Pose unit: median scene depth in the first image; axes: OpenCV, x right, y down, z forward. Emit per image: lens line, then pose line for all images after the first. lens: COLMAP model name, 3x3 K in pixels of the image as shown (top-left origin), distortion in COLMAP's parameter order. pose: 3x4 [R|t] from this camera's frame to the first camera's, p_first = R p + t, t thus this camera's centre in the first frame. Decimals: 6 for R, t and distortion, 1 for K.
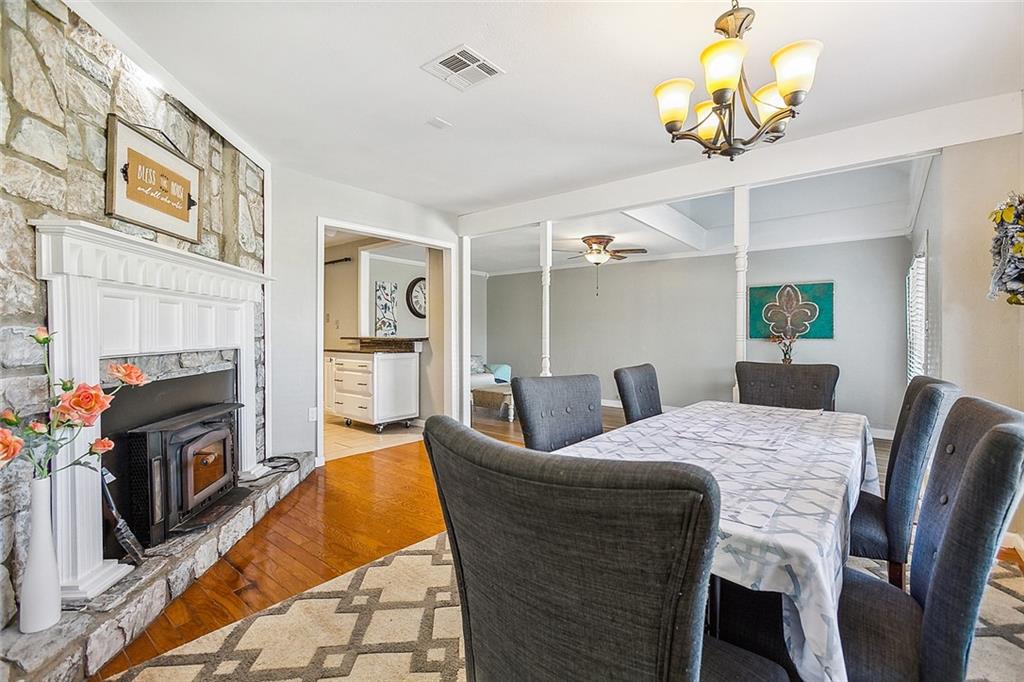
lens RADIAL K [[458.0, 0, 511.5], [0, 458.0, 336.4], [0, 0, 1]] dist [-0.013569, 0.010644]
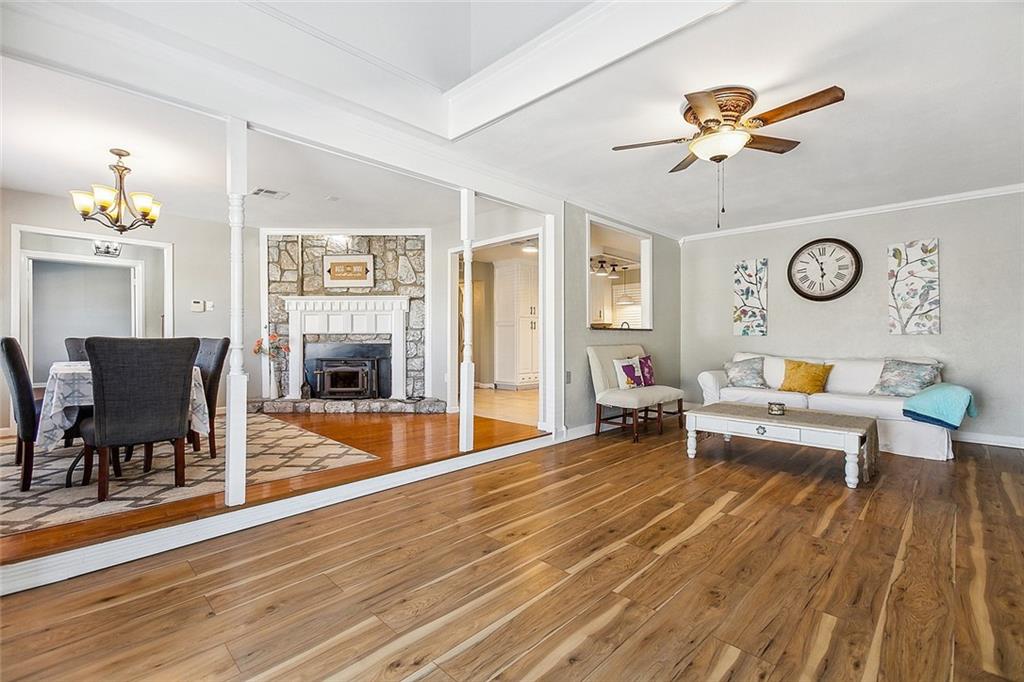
lens RADIAL K [[458.0, 0, 511.5], [0, 458.0, 336.4], [0, 0, 1]] dist [-0.013569, 0.010644]
pose [[-0.088718, -0.007195, -0.996031, 0.936629], [-0.004854, 0.999965, -0.006791, 0.033589], [0.996045, 0.004232, -0.088750, 1.156361]]
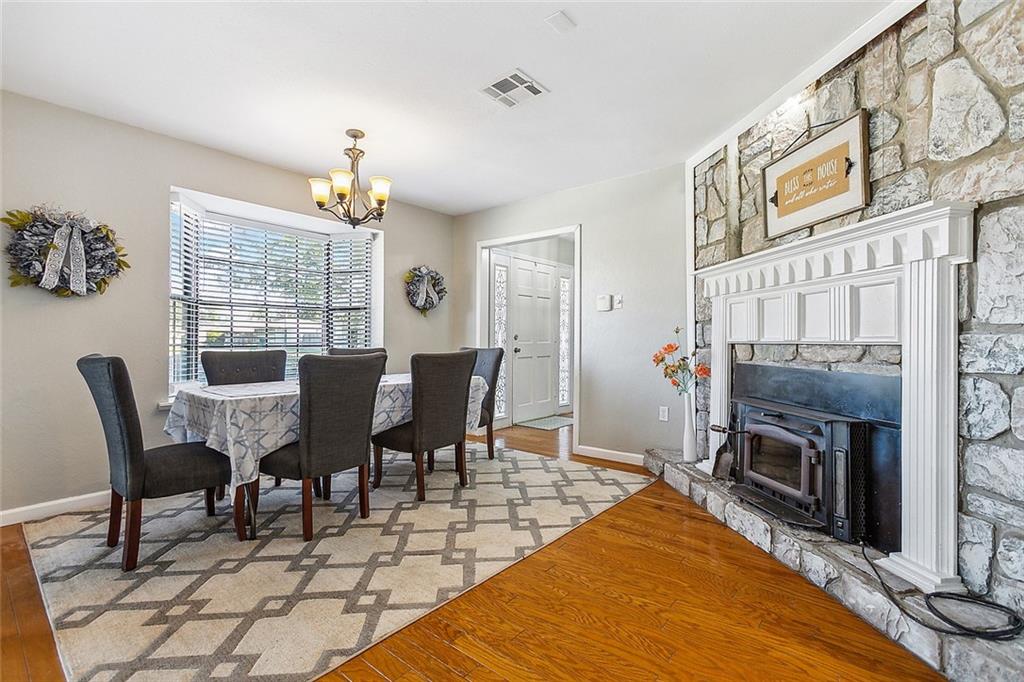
lens RADIAL K [[458.0, 0, 511.5], [0, 458.0, 336.4], [0, 0, 1]] dist [-0.013569, 0.010644]
pose [[-0.999990, -0.003083, -0.003305, -0.051320], [-0.003088, 0.999994, 0.001522, 0.010401], [0.003301, 0.001532, -0.999993, 1.083037]]
